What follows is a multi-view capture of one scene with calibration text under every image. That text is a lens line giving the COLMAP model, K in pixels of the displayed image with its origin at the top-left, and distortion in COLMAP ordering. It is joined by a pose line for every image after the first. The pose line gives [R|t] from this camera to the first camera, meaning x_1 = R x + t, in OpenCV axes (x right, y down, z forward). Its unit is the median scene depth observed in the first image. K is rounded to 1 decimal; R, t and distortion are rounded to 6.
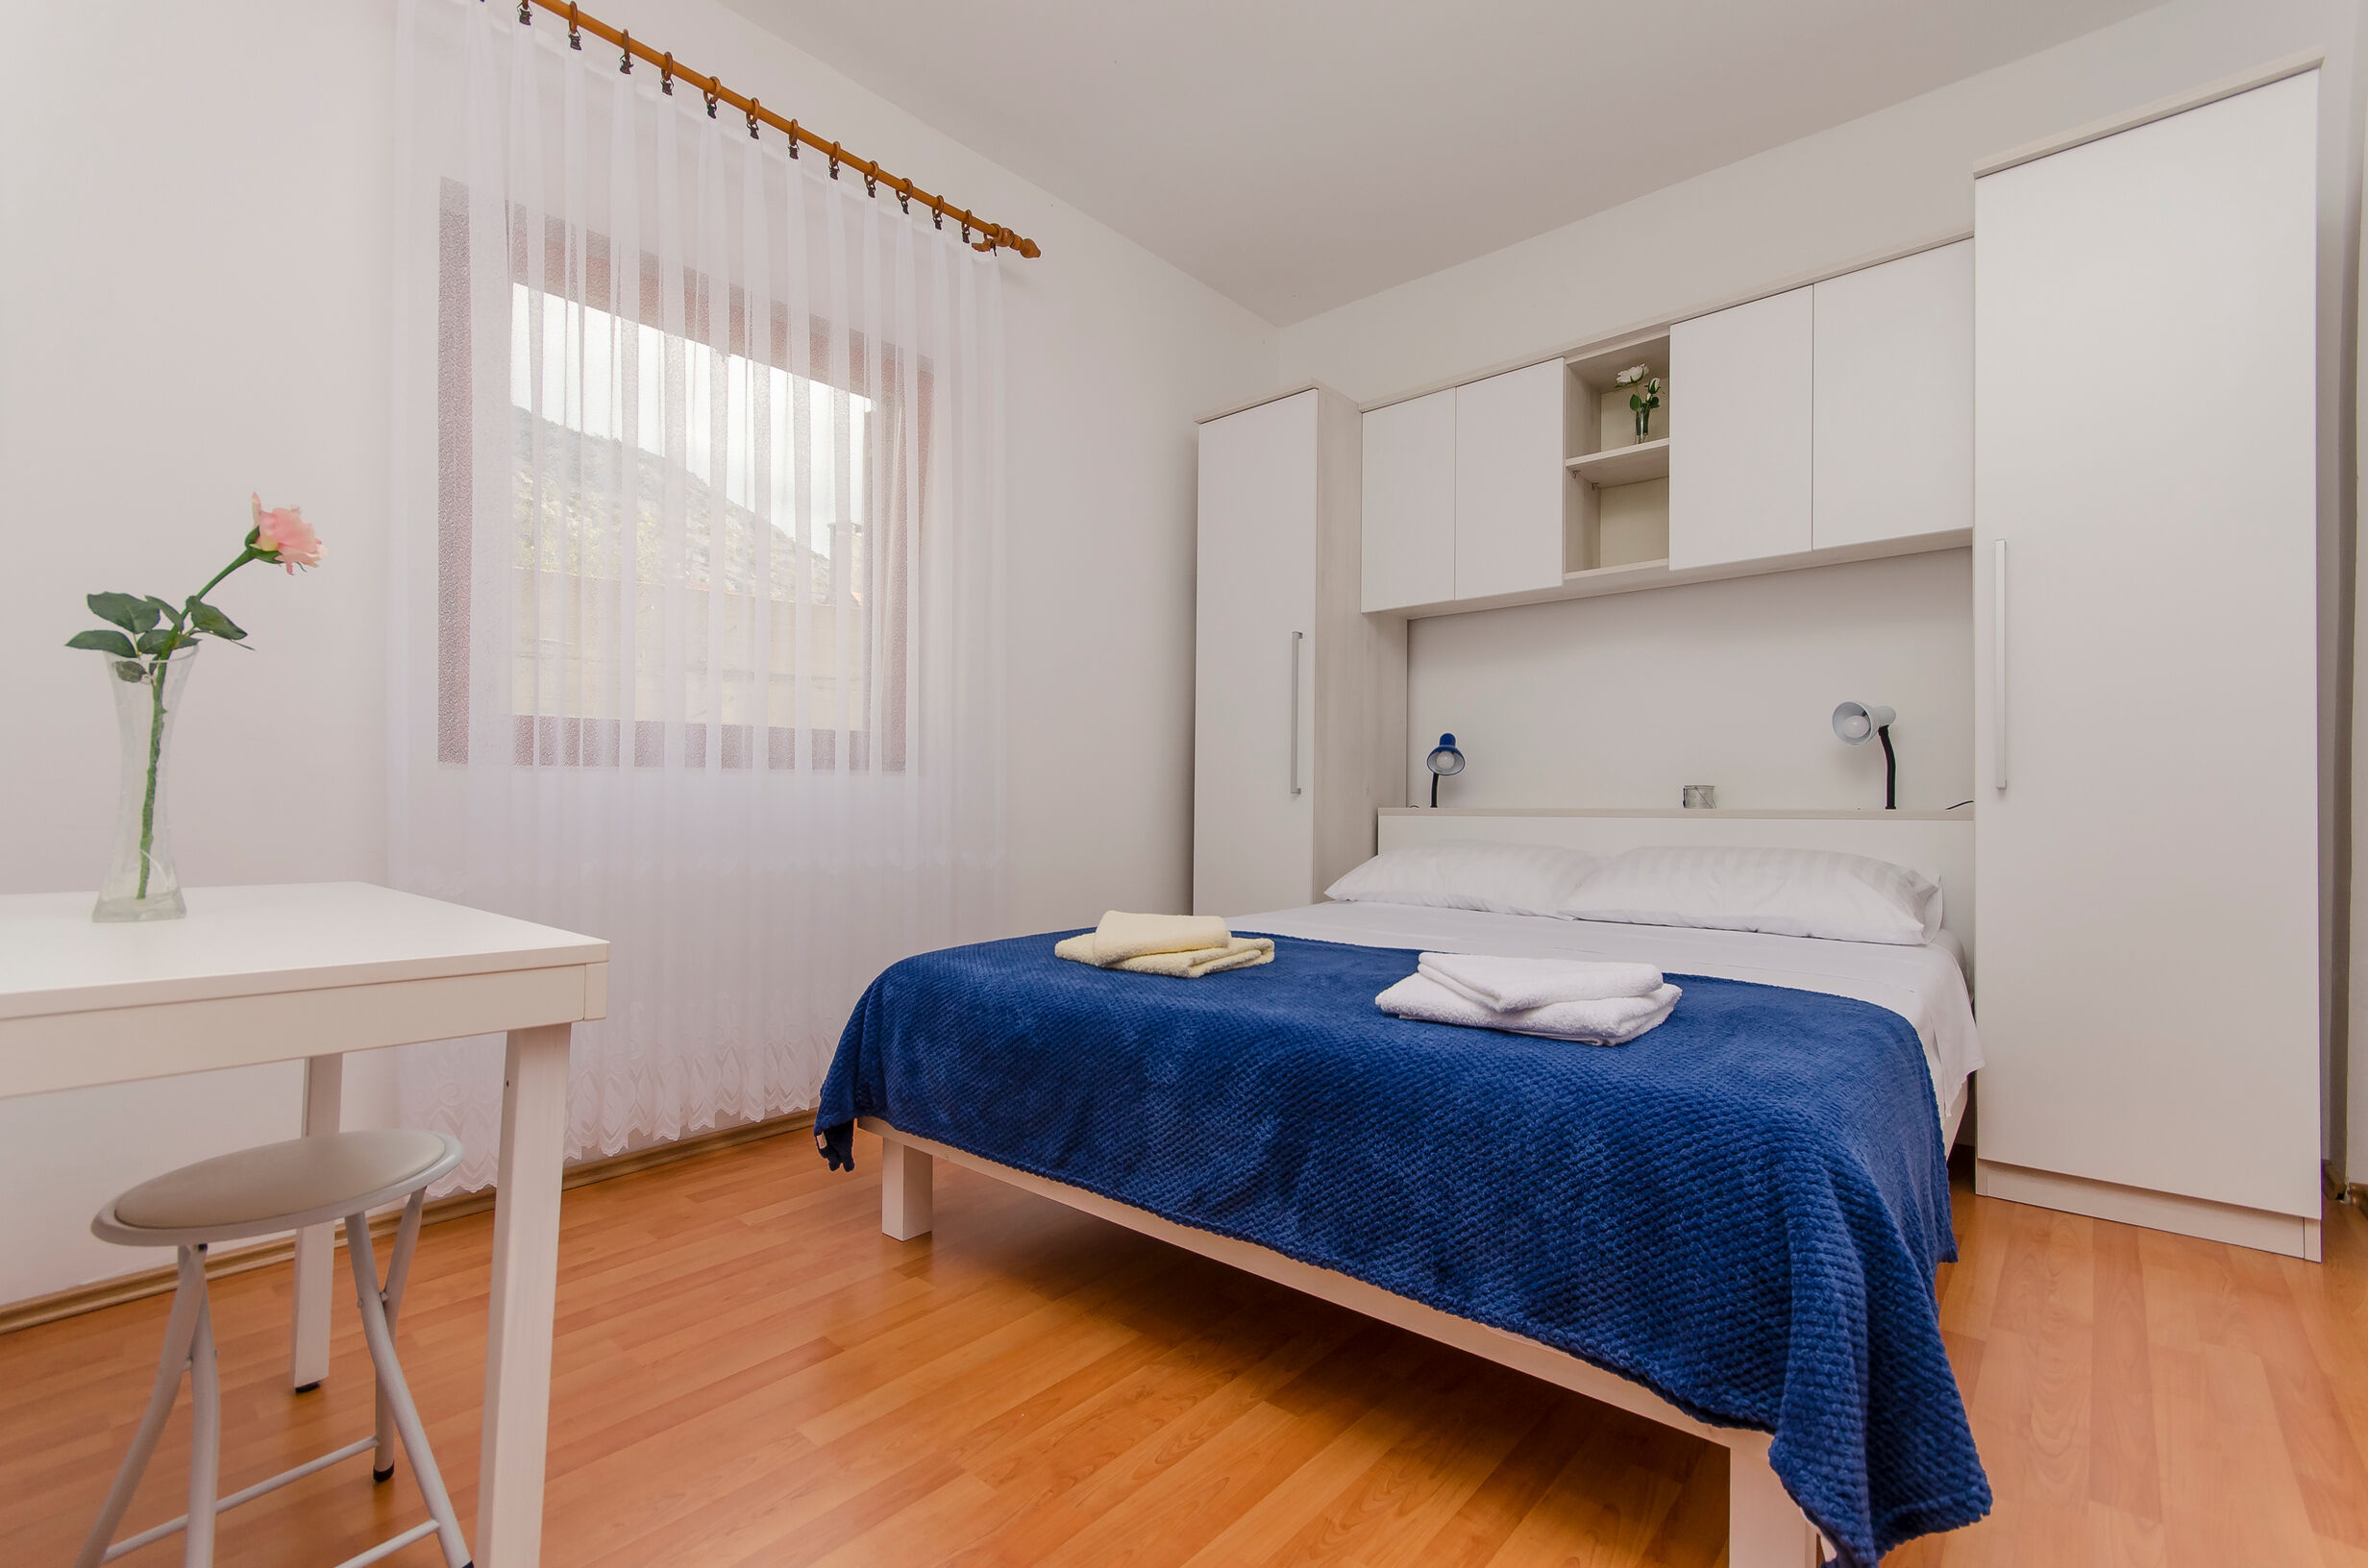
lens RADIAL K [[1027.7, 0, 1204.2], [0, 1027.7, 792.5], [0, 0, 1]] dist [0.010491, 0.000300]
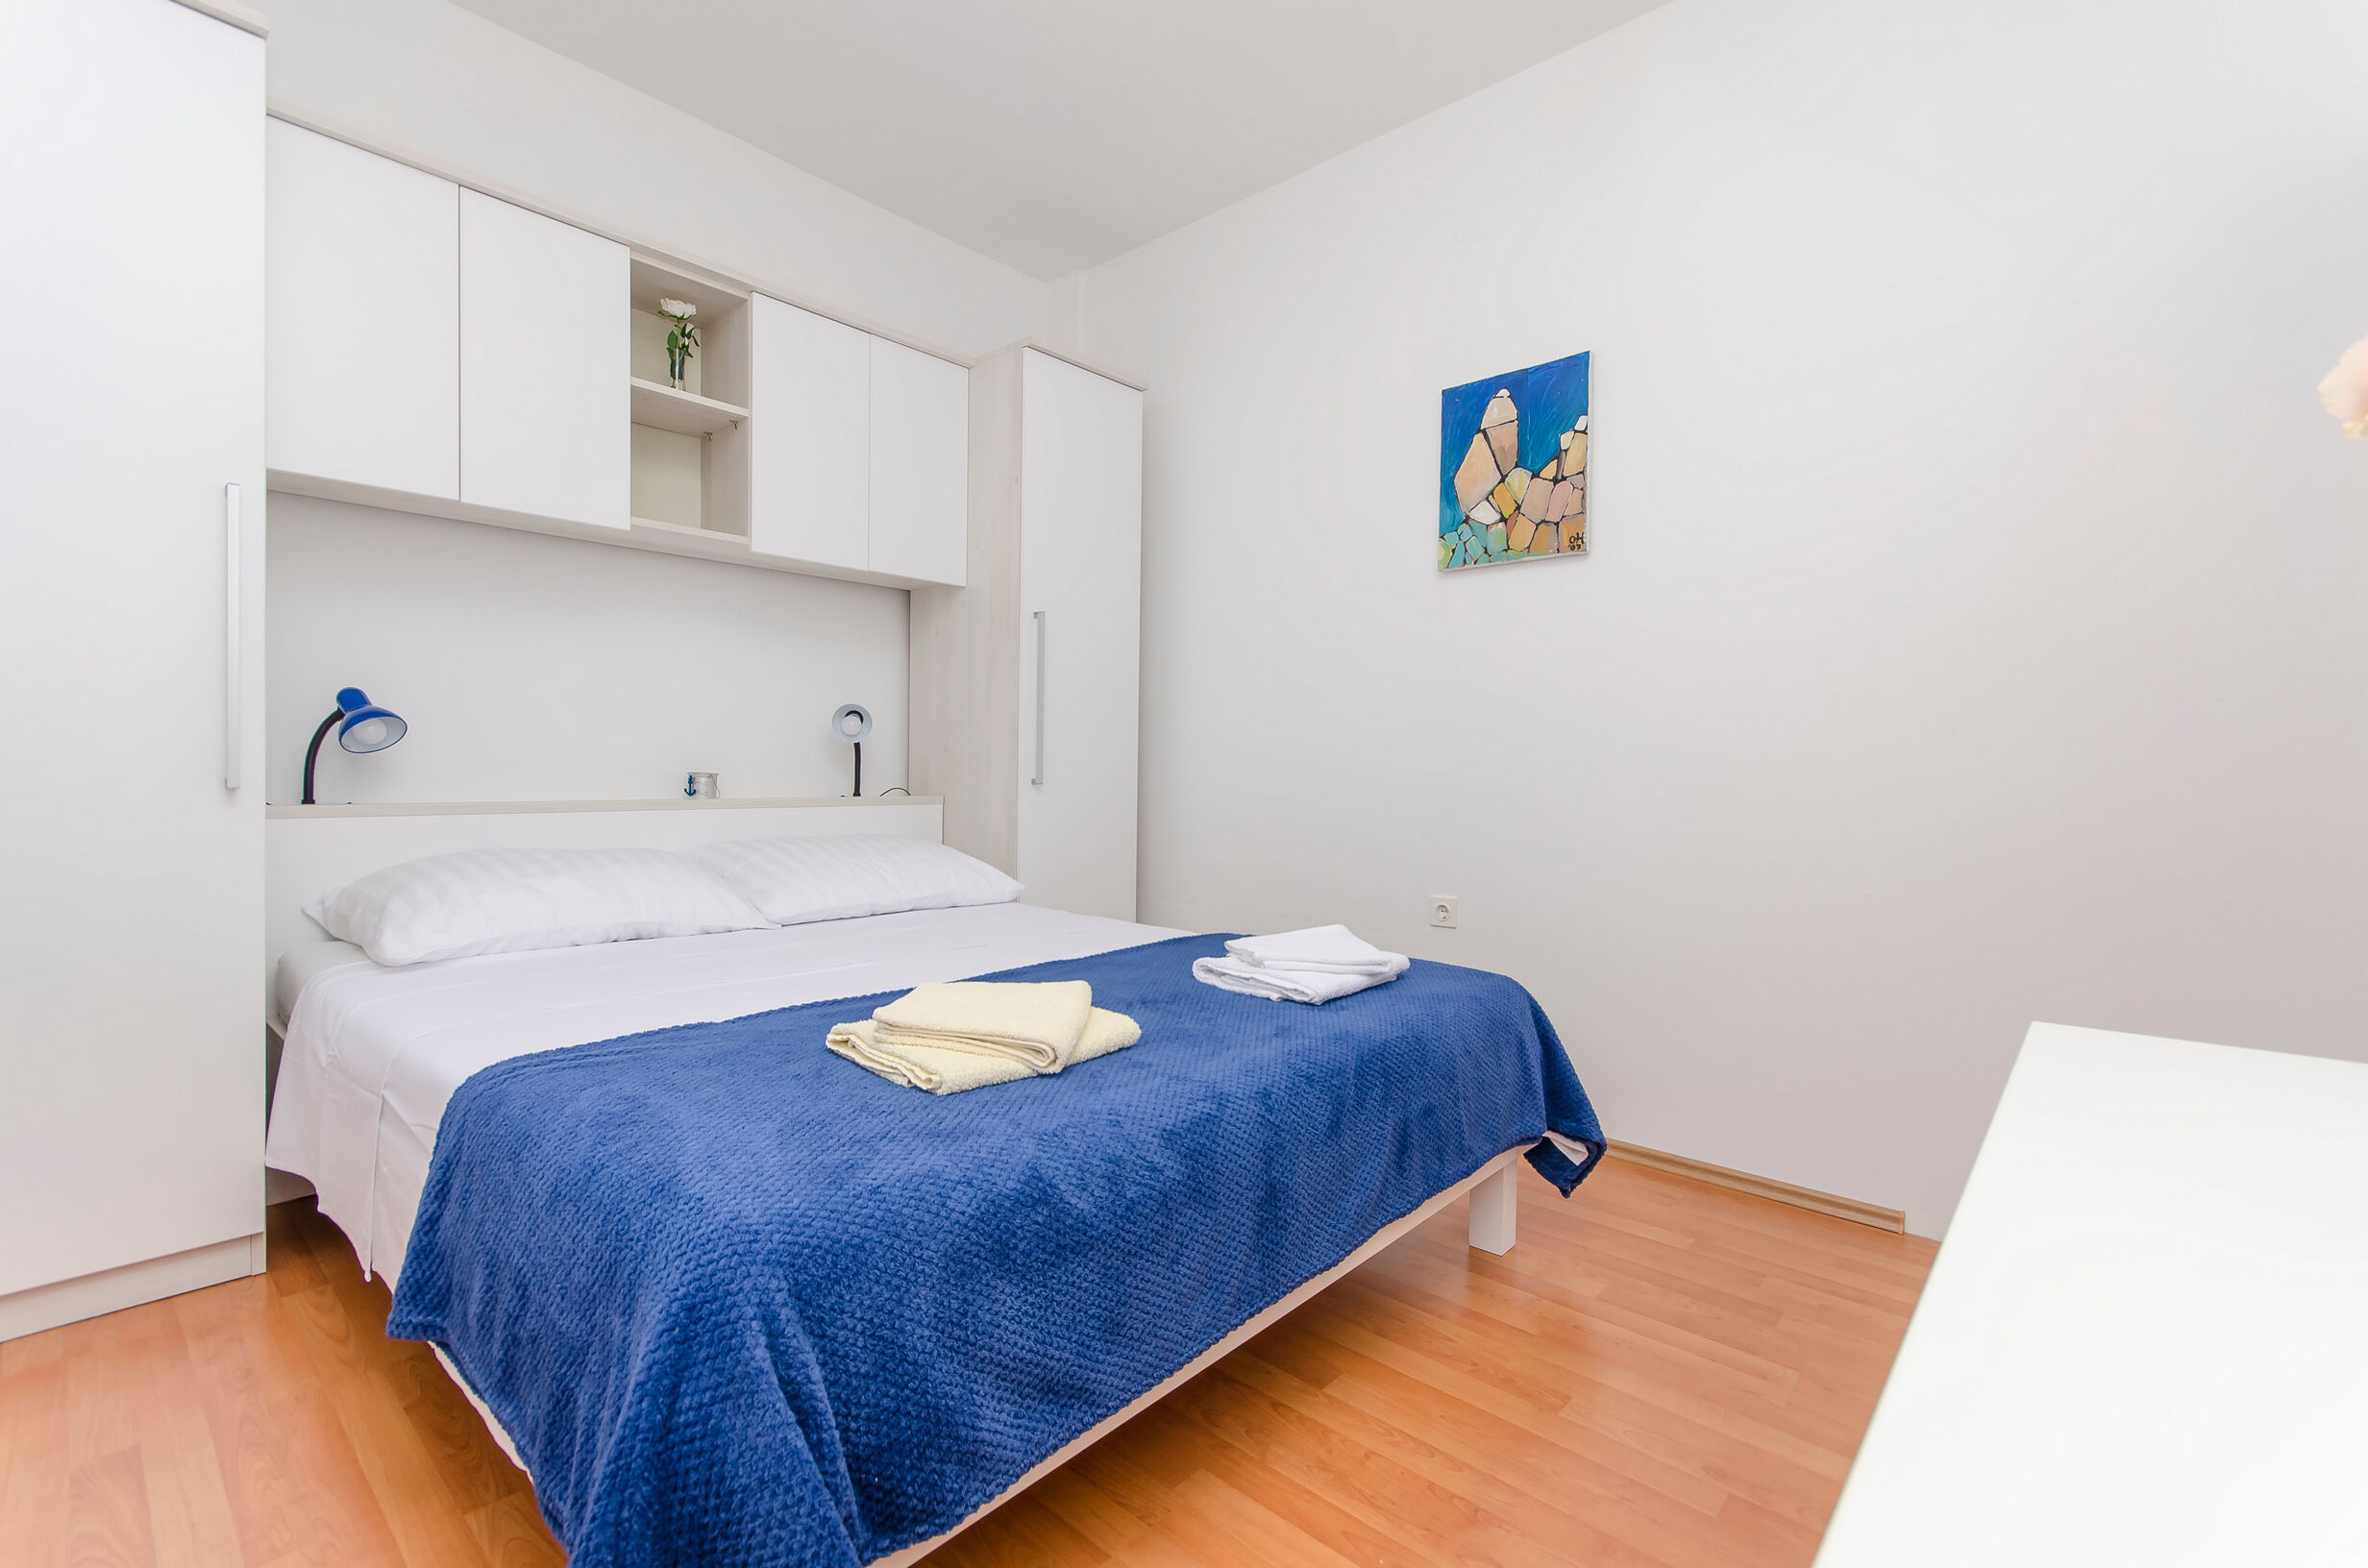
lens RADIAL K [[1027.7, 0, 1200.9], [0, 1027.7, 792.4], [0, 0, 1]] dist [0.010491, 0.000300]
pose [[0.020843, -0.021291, 0.999556, -0.514977], [-0.025351, 0.999441, 0.021817, -0.024309], [-0.999461, -0.025795, 0.020291, 0.578796]]
